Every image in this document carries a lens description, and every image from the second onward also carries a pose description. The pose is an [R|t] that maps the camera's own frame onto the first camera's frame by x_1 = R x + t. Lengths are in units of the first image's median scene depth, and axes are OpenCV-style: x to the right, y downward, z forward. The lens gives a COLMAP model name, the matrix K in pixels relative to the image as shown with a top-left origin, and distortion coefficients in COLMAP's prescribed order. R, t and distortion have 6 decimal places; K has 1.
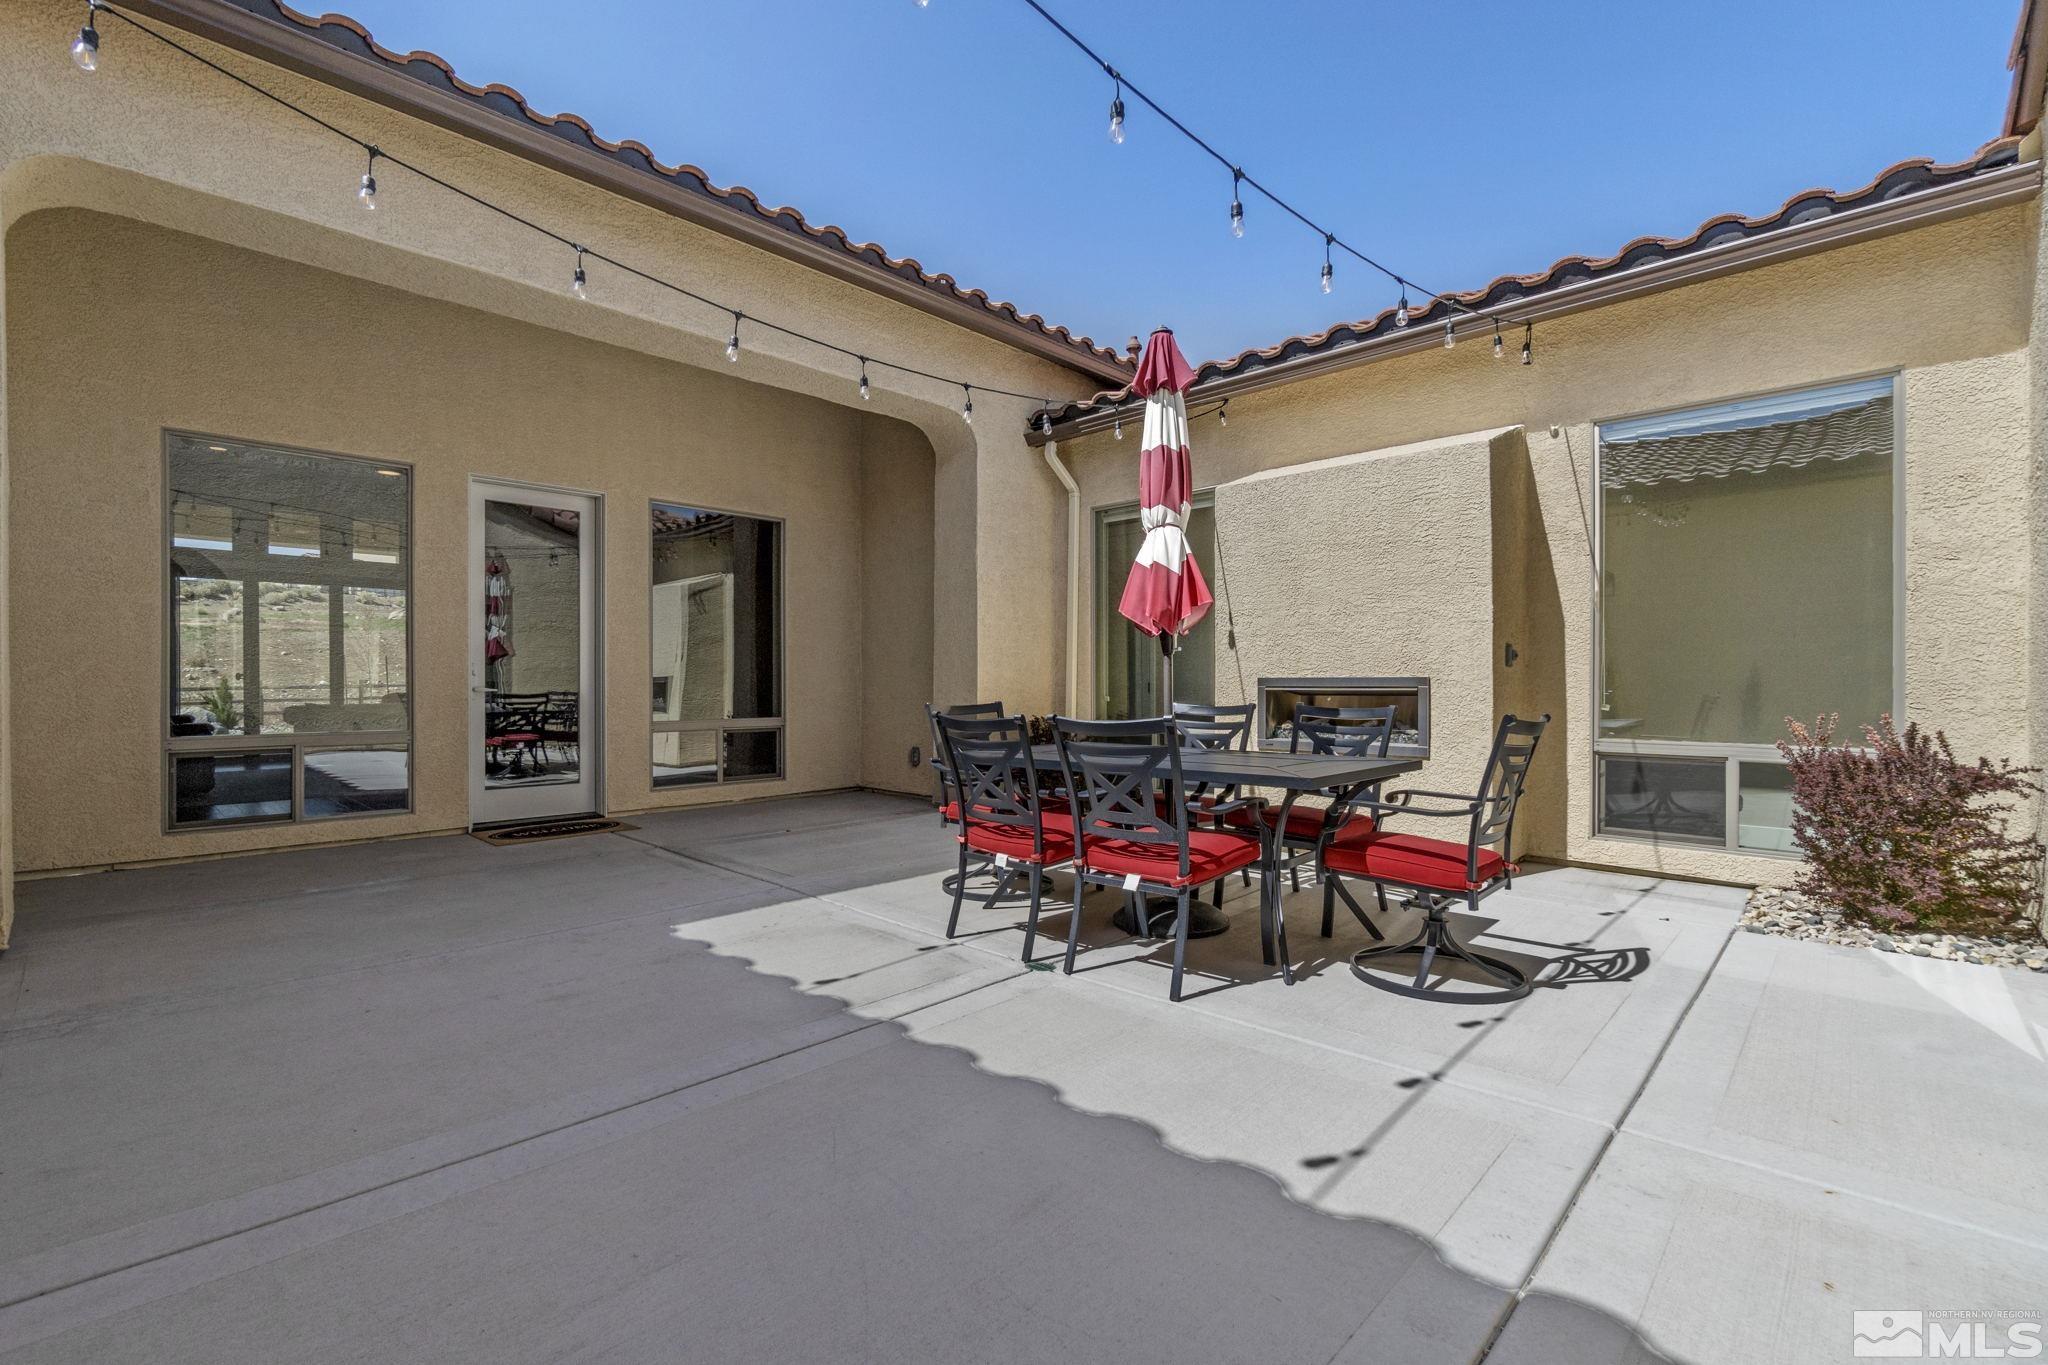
lens RADIAL K [[878.4, 0, 1016.7], [0, 878.4, 703.4], [0, 0, 1]] dist [-0.009594, 0.001963]
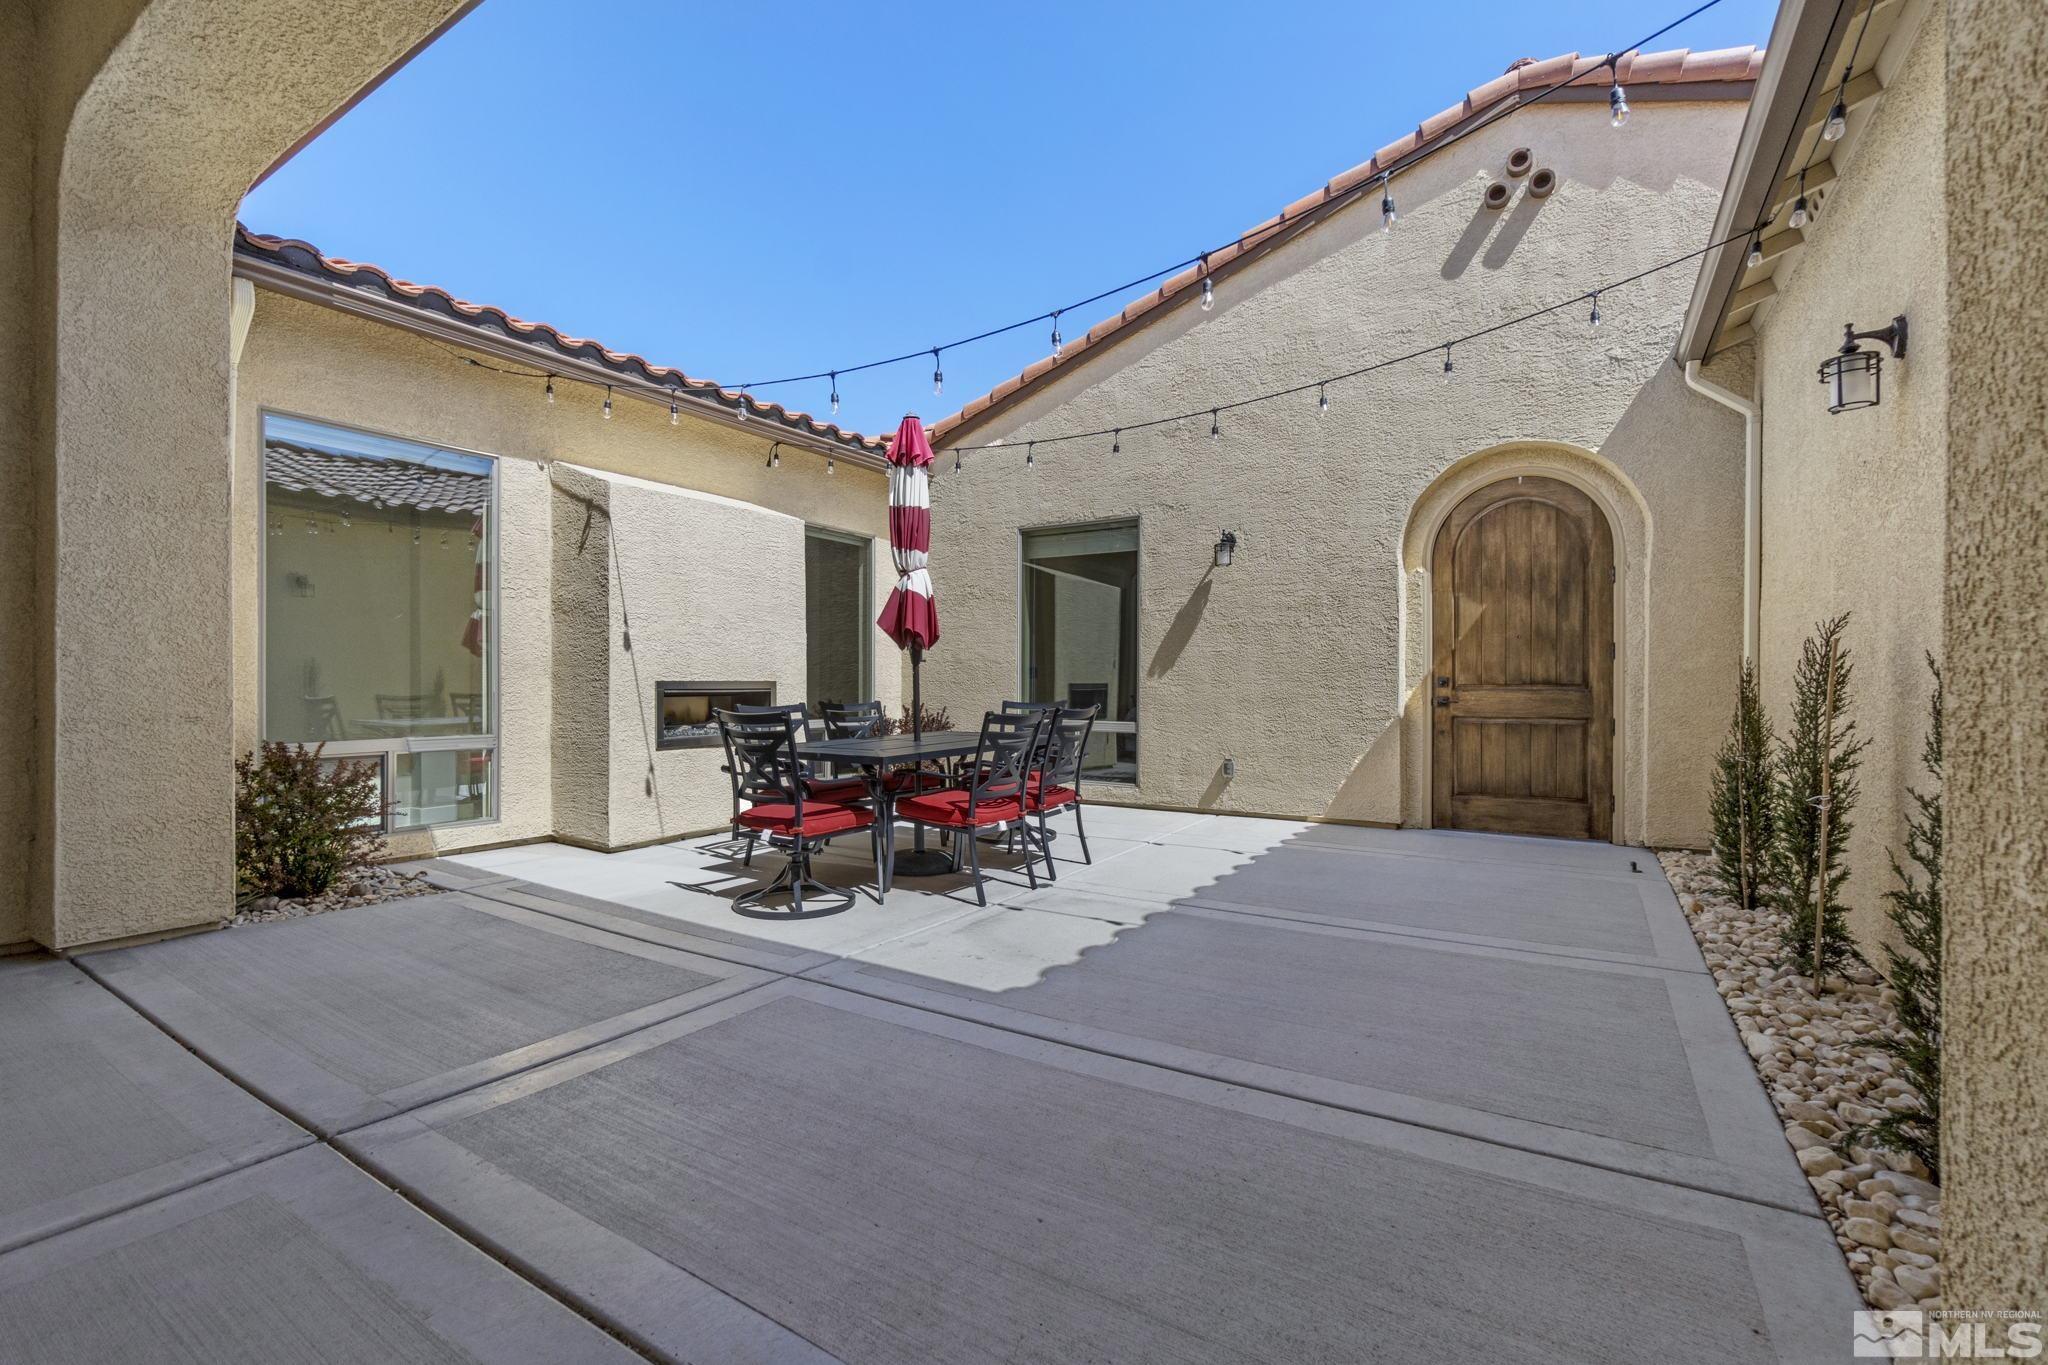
lens RADIAL K [[878.4, 0, 1014.2], [0, 878.4, 673.6], [0, 0, 1]] dist [-0.009594, 0.001963]
pose [[-0.186637, 0.015619, 0.982305, -1.220144], [0.021920, 0.999691, -0.011731, -0.024524], [-0.982184, 0.019342, -0.186921, 1.166645]]
